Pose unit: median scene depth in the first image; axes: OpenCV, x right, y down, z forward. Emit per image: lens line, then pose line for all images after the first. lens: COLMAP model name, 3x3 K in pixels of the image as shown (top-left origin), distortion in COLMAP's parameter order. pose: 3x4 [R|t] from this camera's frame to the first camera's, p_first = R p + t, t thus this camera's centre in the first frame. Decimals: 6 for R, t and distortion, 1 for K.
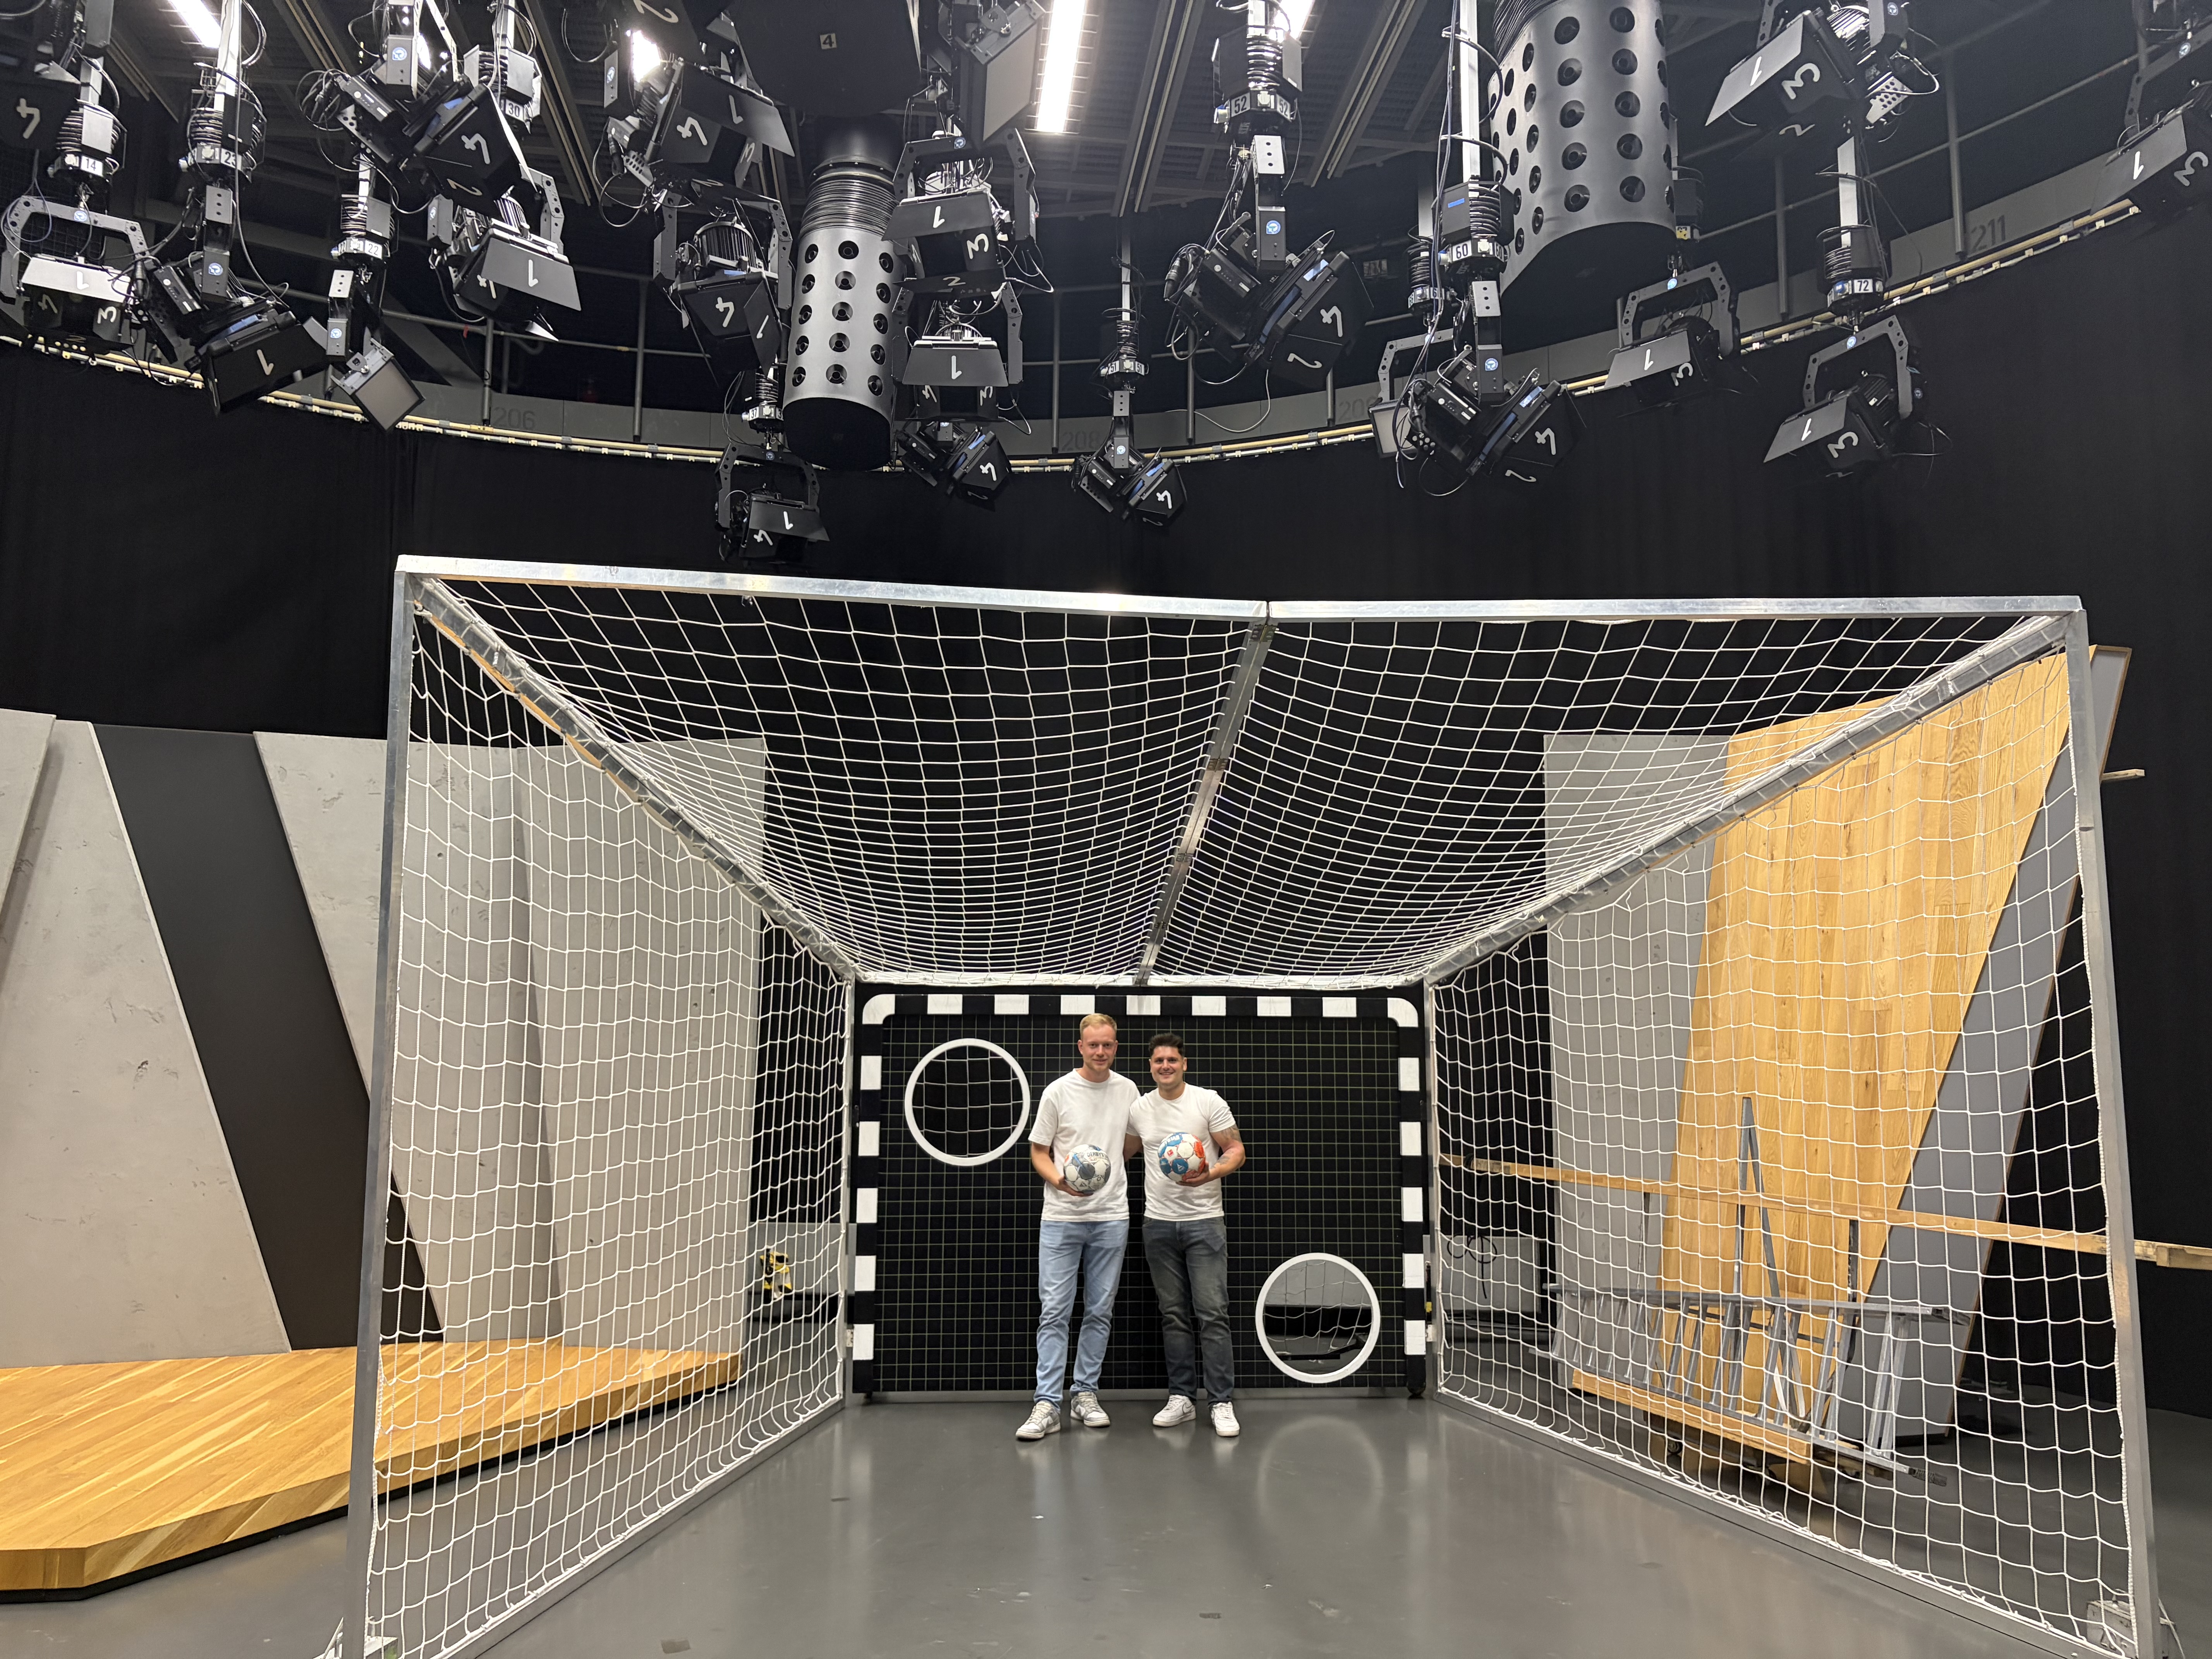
lens RADIAL K [[1711.0, 0, 1101.1], [0, 1711.0, 853.3], [0, 0, 1]] dist [0.086730, -0.003649]
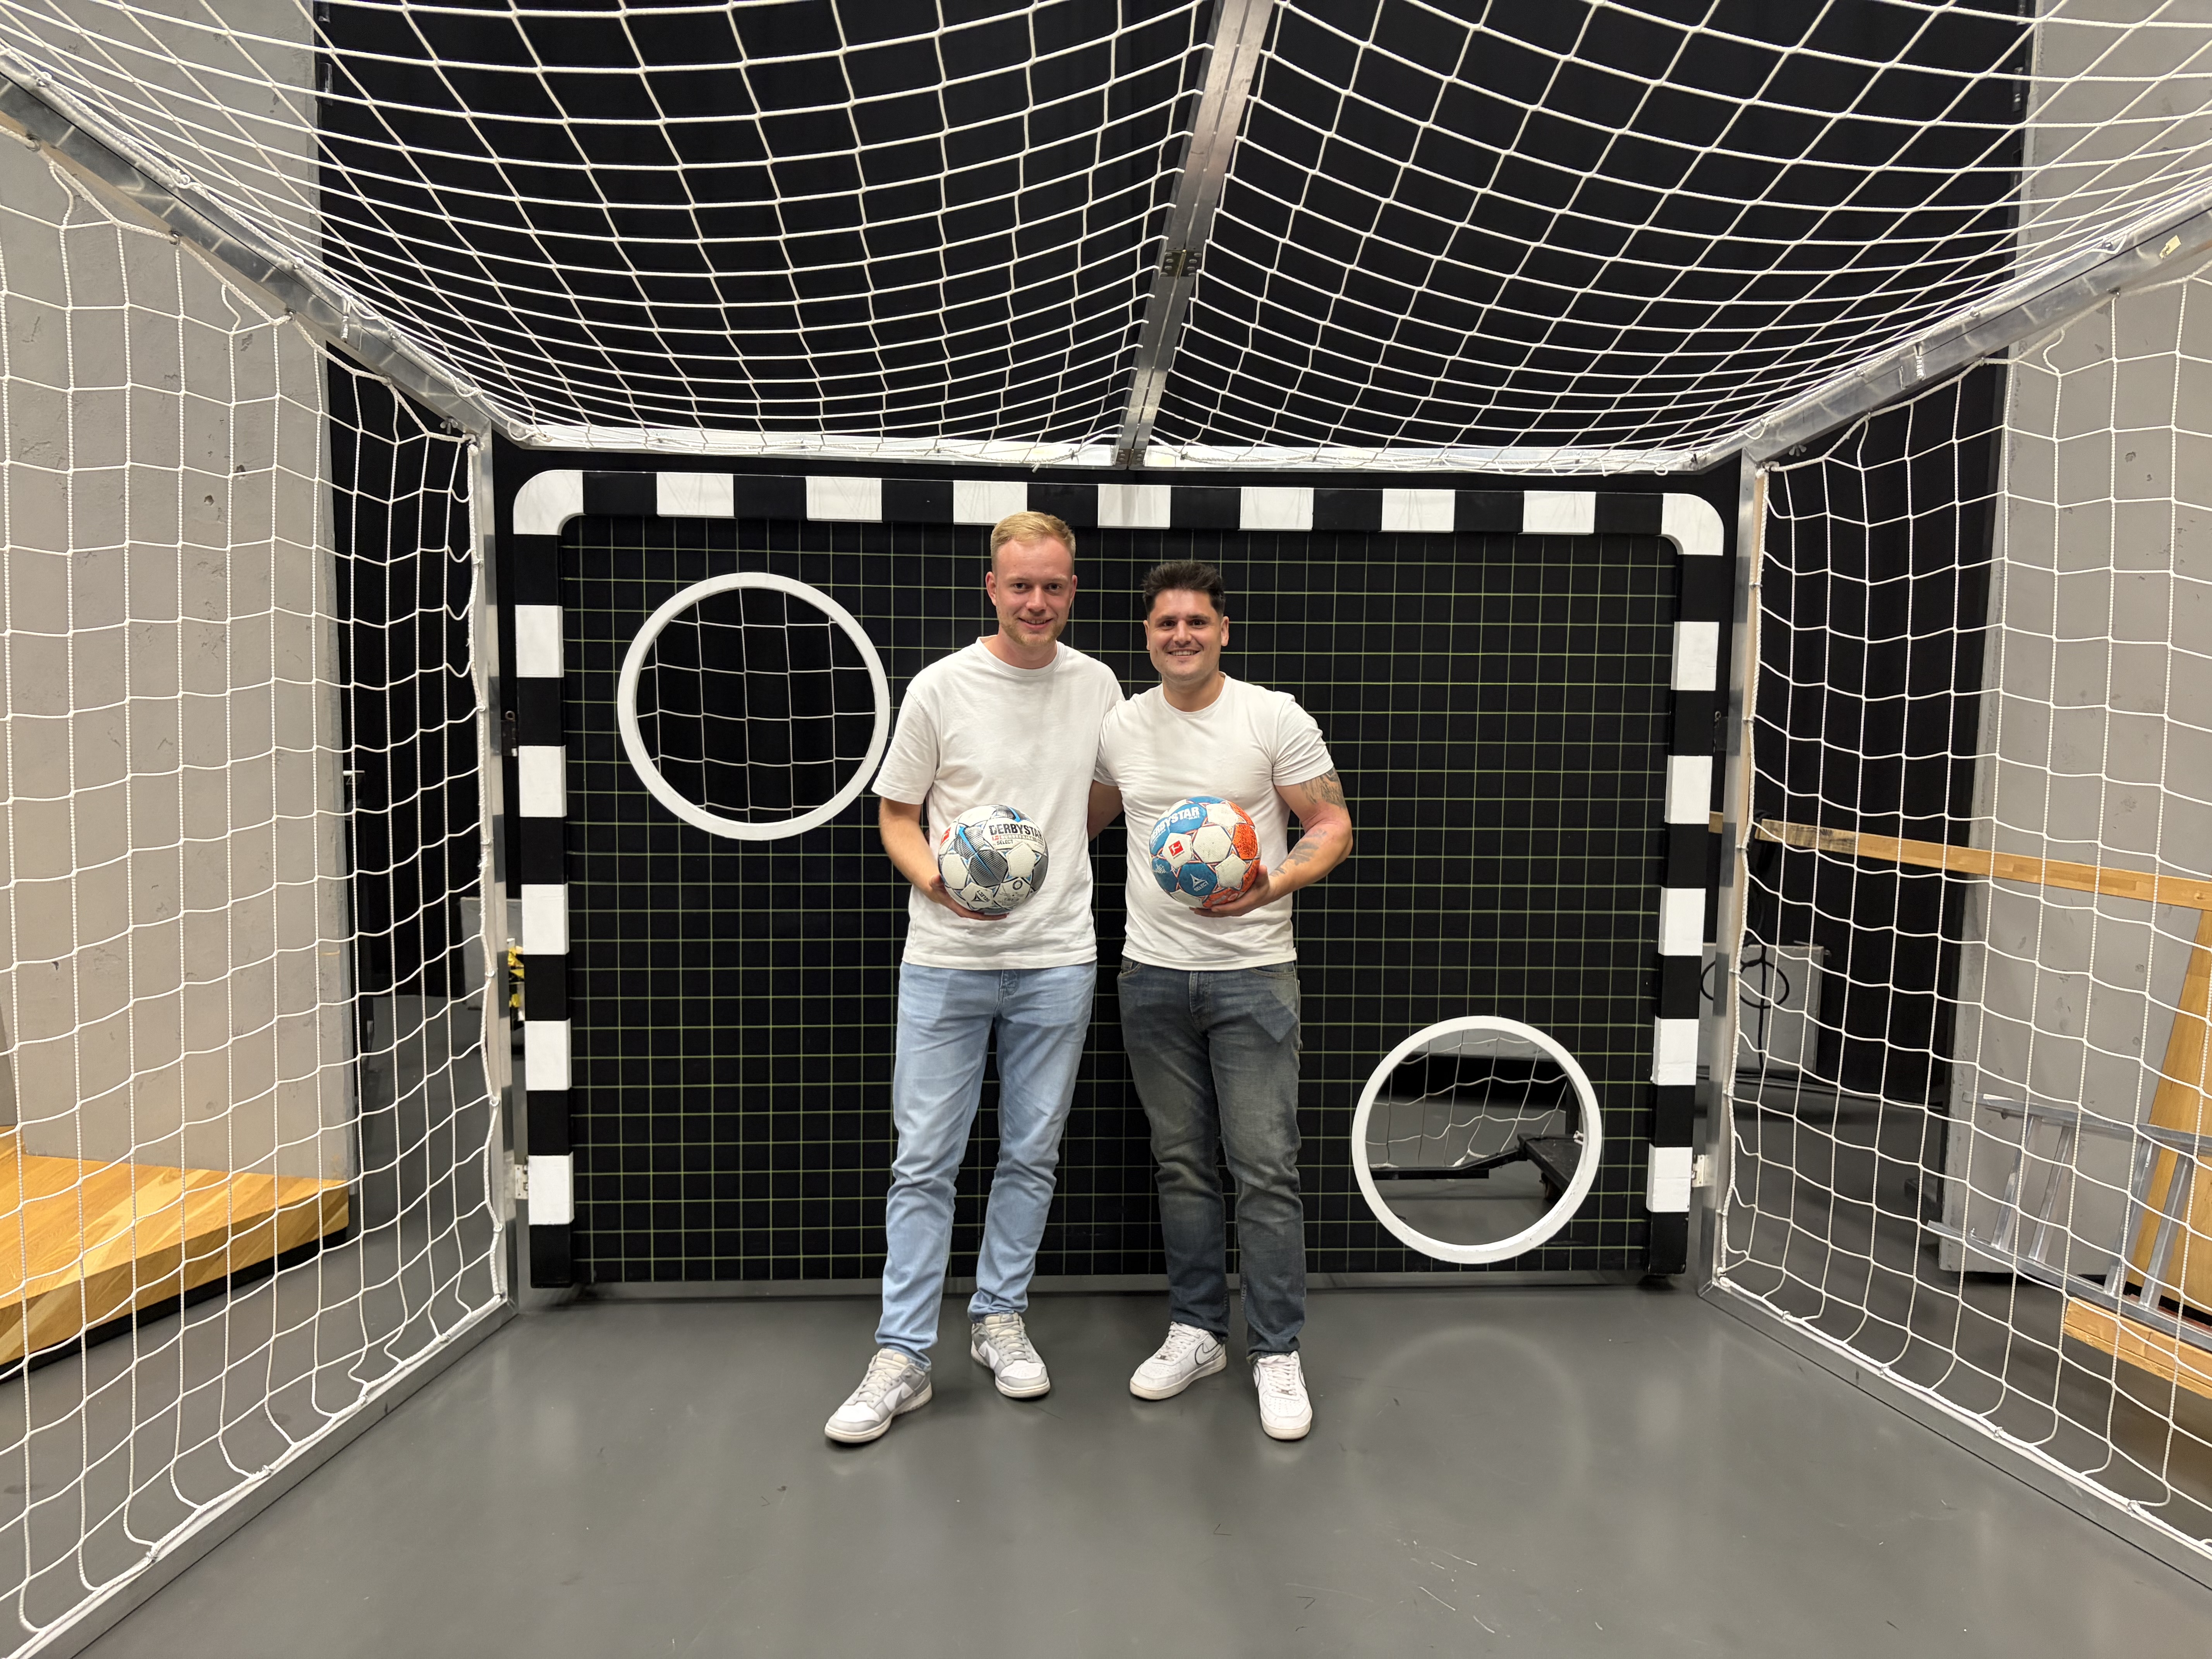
lens RADIAL K [[1711.0, 0, 1101.1], [0, 1711.0, 853.3], [0, 0, 1]] dist [0.086730, -0.003649]
pose [[0.999354, 0.012459, -0.033709, 0.033182], [-0.004472, 0.973803, 0.227349, 0.076475], [0.035658, -0.227052, 0.973230, 0.536807]]
